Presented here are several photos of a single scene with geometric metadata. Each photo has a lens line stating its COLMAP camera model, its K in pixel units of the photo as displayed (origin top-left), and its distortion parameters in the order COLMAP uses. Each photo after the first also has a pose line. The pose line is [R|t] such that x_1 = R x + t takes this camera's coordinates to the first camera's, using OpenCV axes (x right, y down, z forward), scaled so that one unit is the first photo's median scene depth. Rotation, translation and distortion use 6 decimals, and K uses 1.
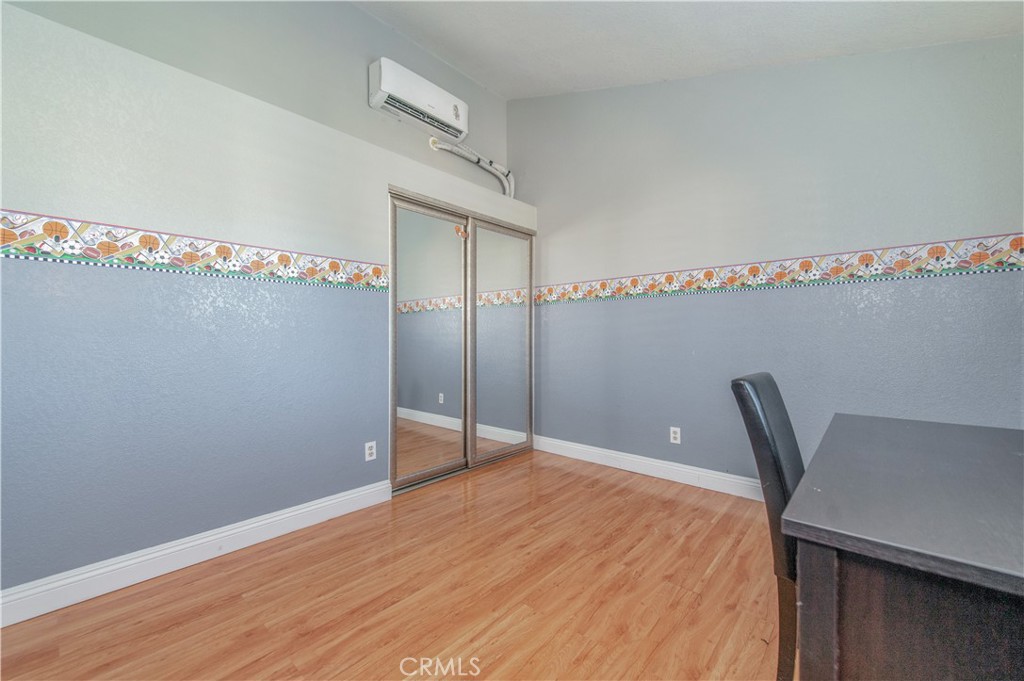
lens RADIAL K [[406.5, 0, 517.2], [0, 406.5, 342.1], [0, 0, 1]] dist [0.016556, -0.003923]
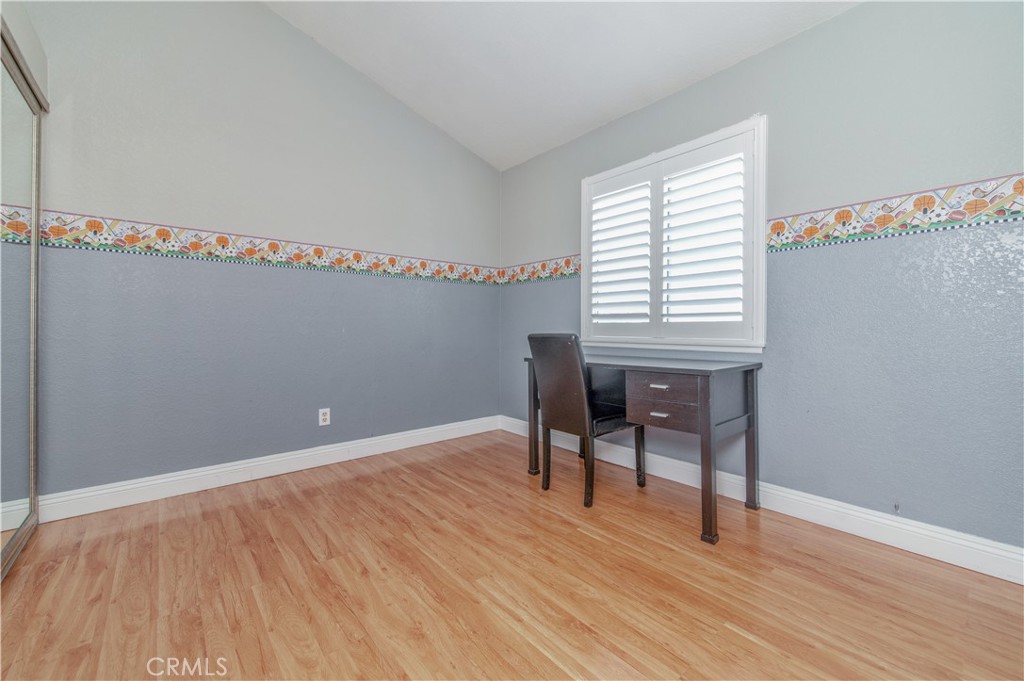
lens RADIAL K [[406.5, 0, 516.7], [0, 406.5, 331.6], [0, 0, 1]] dist [0.016556, -0.003923]
pose [[0.137247, -0.002163, 0.990535, -0.659092], [0.009703, 0.999953, 0.000839, 0.042122], [-0.990489, 0.009496, 0.137261, 0.553288]]
